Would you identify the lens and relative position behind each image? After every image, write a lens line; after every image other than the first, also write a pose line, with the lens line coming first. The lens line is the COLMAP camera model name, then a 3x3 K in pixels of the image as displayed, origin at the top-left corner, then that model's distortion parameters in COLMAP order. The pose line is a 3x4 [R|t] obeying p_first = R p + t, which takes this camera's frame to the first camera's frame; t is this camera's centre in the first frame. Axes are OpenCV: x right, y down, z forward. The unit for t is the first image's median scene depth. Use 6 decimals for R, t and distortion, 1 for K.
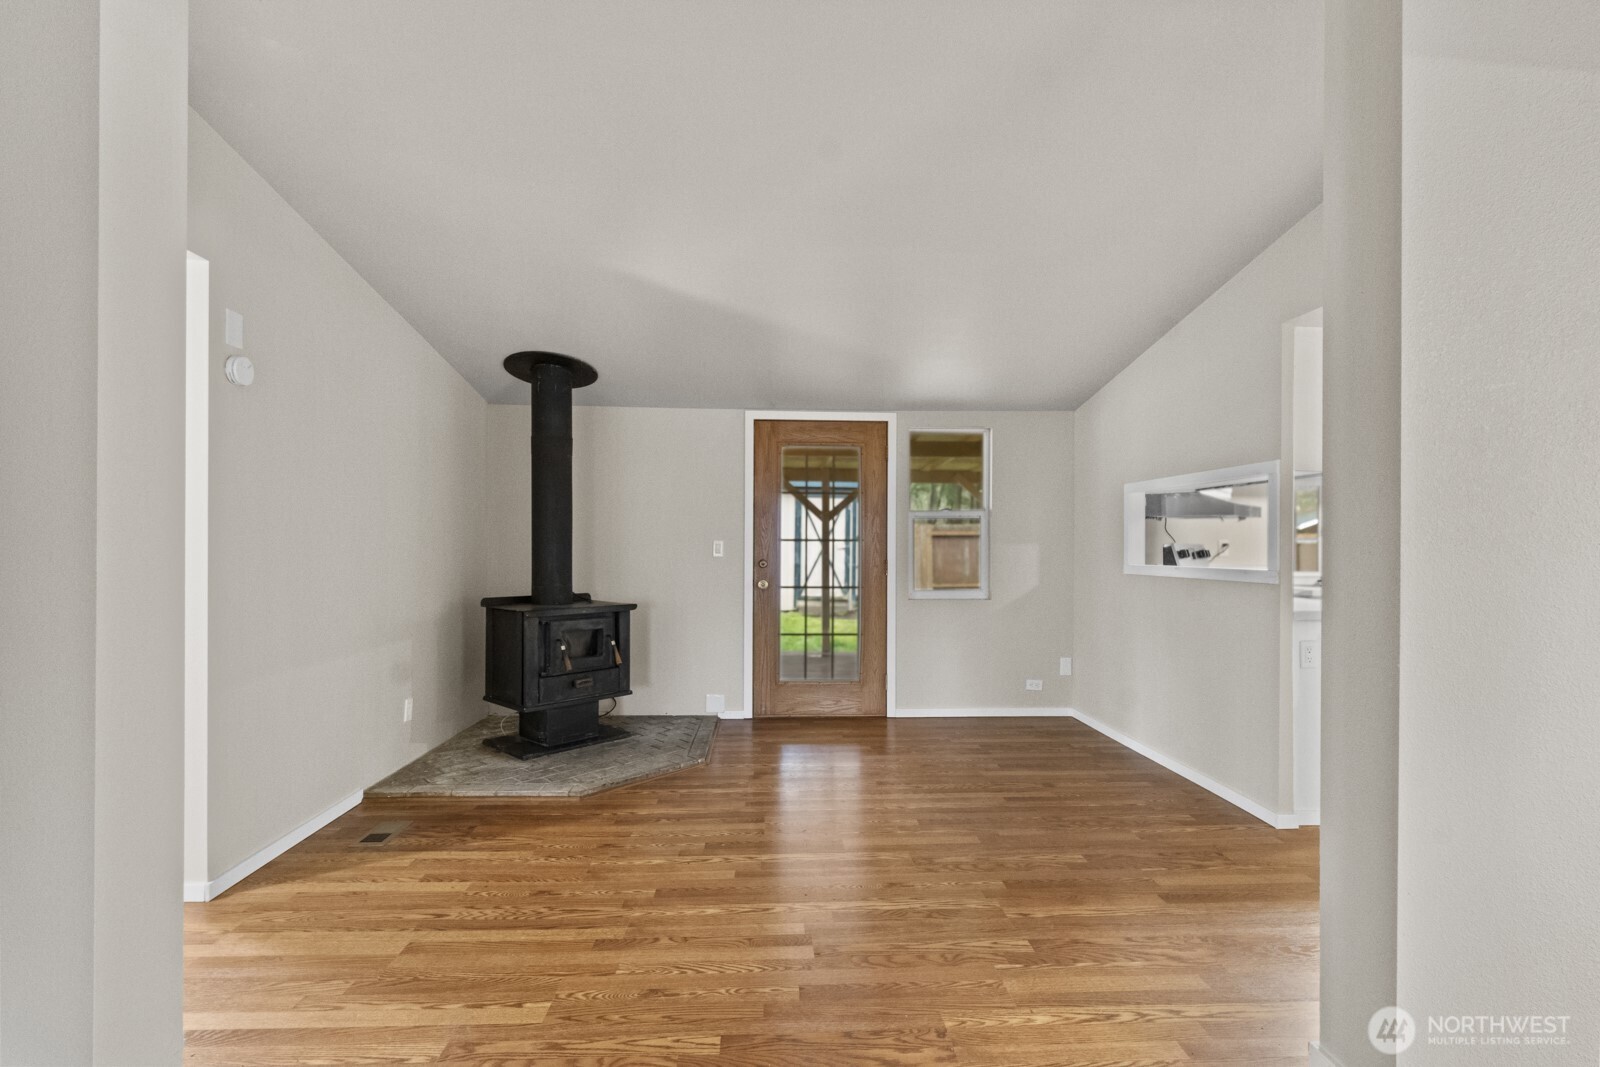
lens RADIAL K [[713.1, 0, 798.9], [0, 713.1, 543.9], [0, 0, 1]] dist [0.000416, -0.000207]
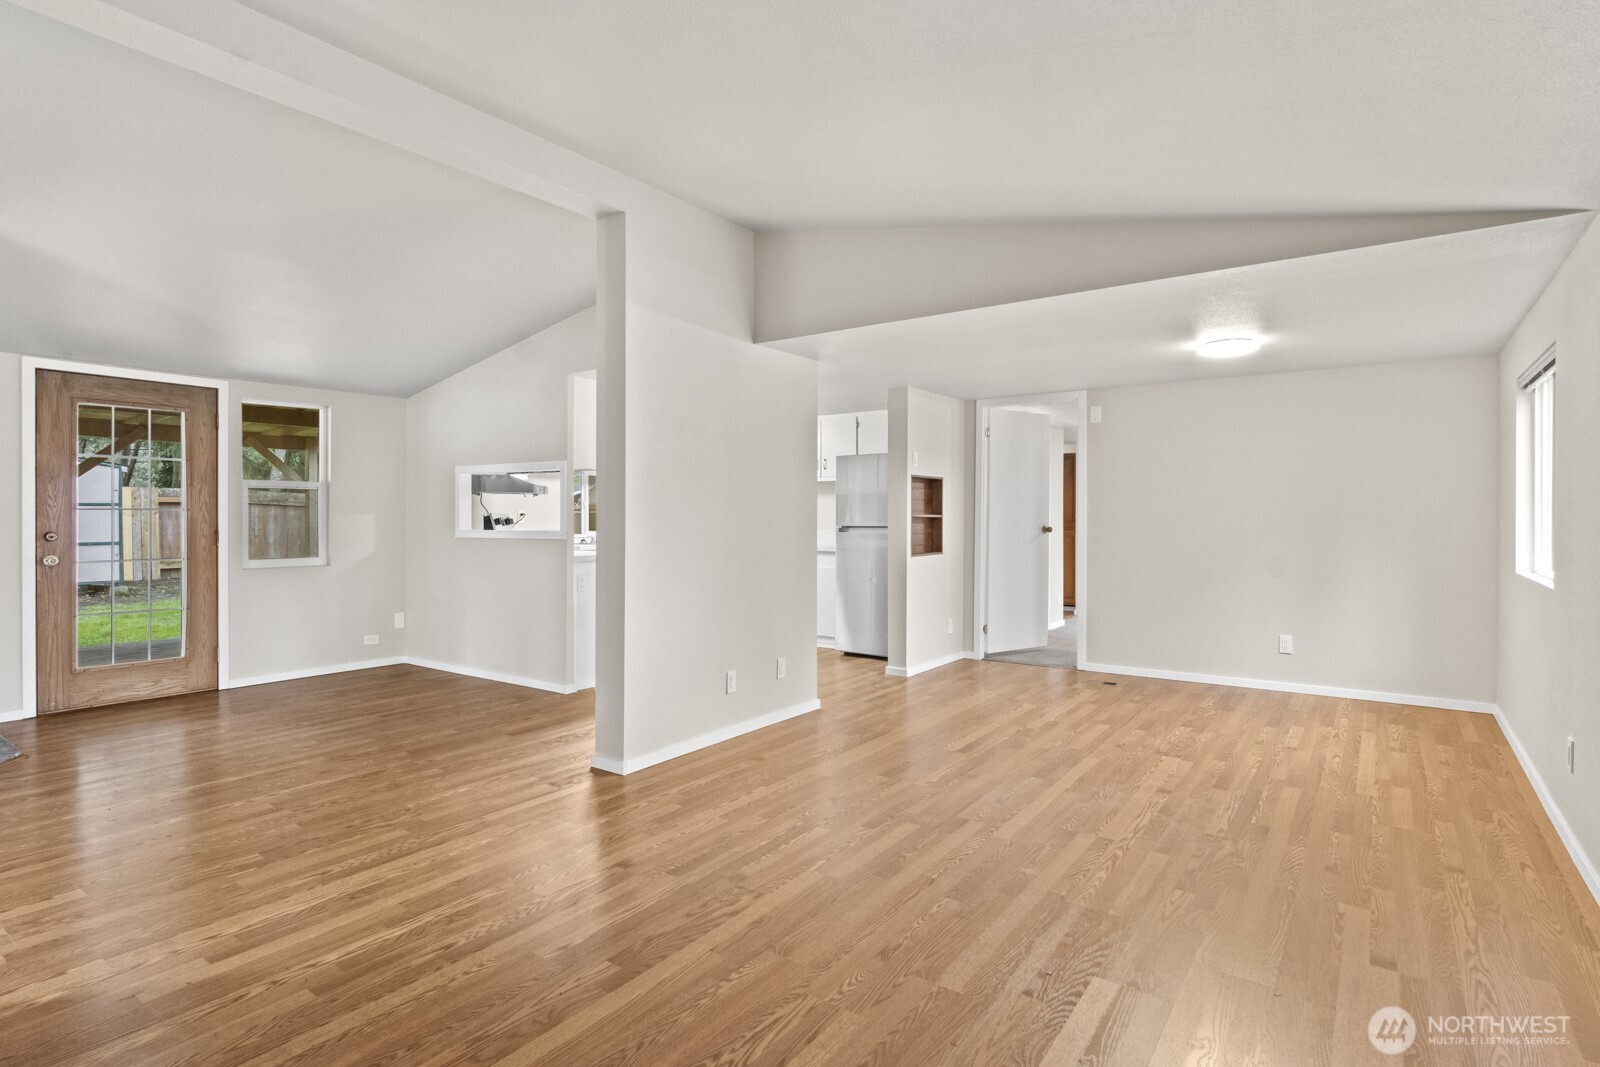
lens RADIAL K [[819.6, 0, 800.1], [0, 819.6, 520.1], [0, 0, 1]] dist [0.001149, 0.000558]
pose [[0.617320, -0.005647, 0.786692, -0.305747], [-0.000451, 0.999972, 0.007532, 0.000214], [-0.786712, -0.005004, 0.617300, -0.370492]]
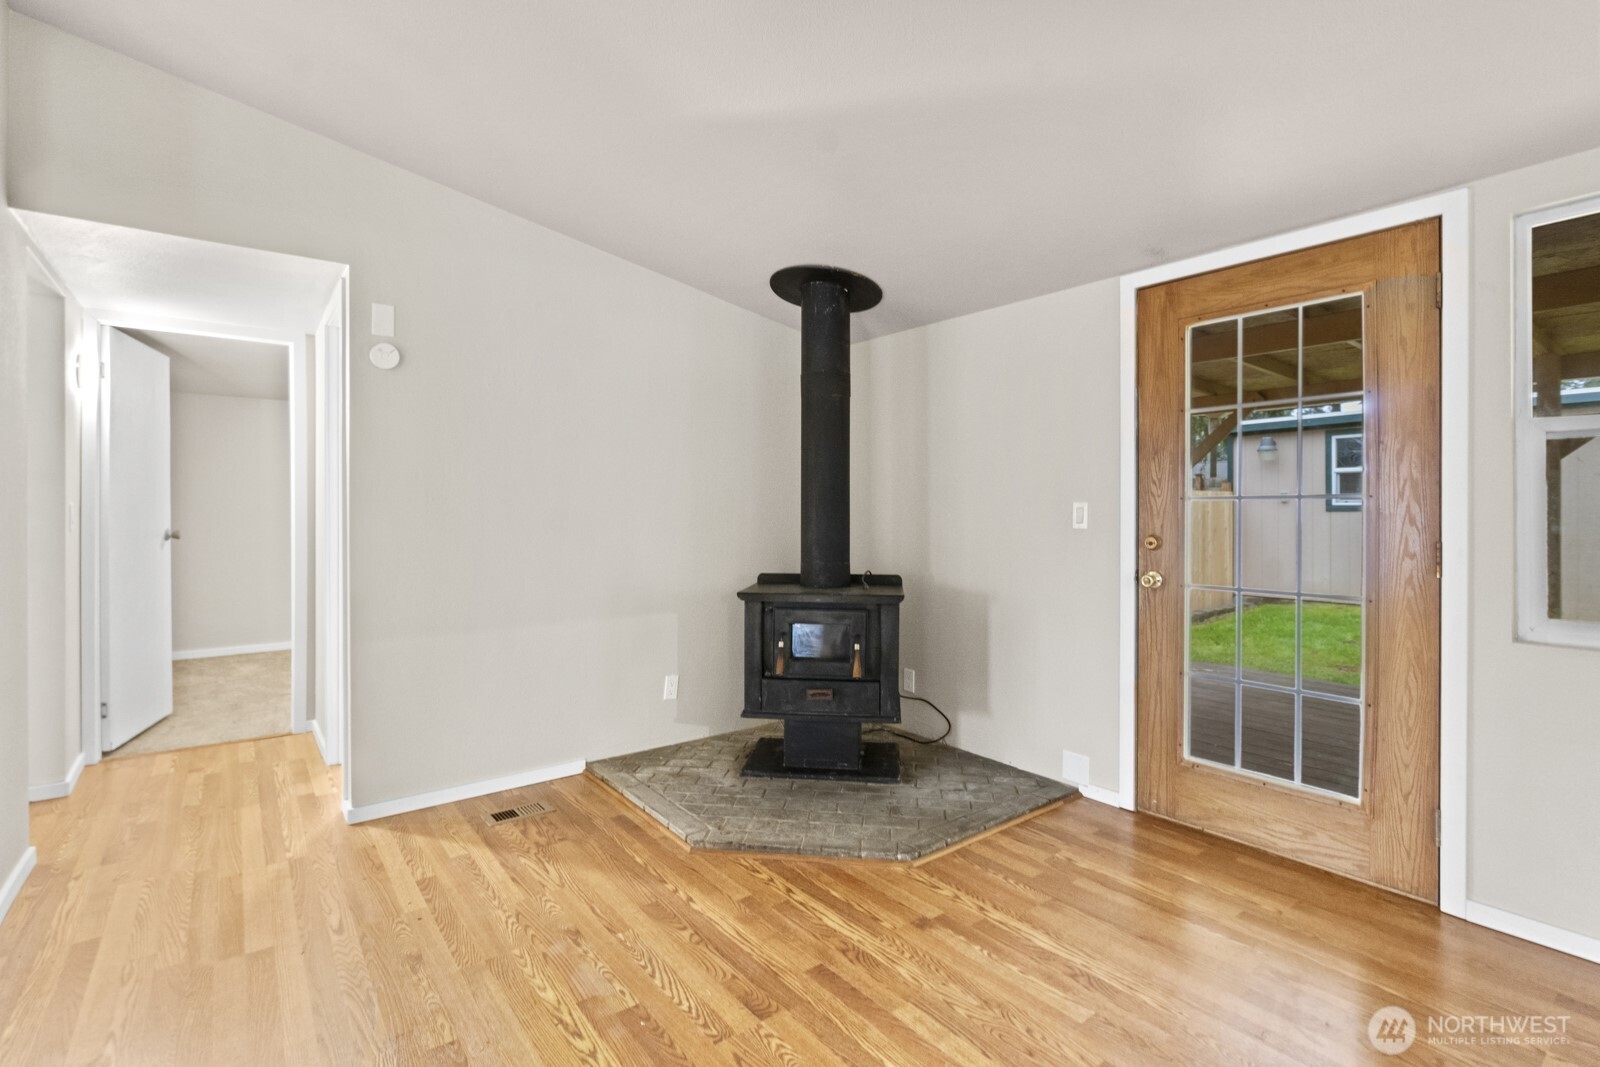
lens RADIAL K [[744.1, 0, 801.6], [0, 744.1, 513.9], [0, 0, 1]] dist [-0.004623, -0.000056]
pose [[0.573676, -0.002759, -0.819078, 0.303017], [0.007269, 0.999972, 0.001723, 0.002938], [0.819050, -0.006943, 0.573680, 0.492653]]
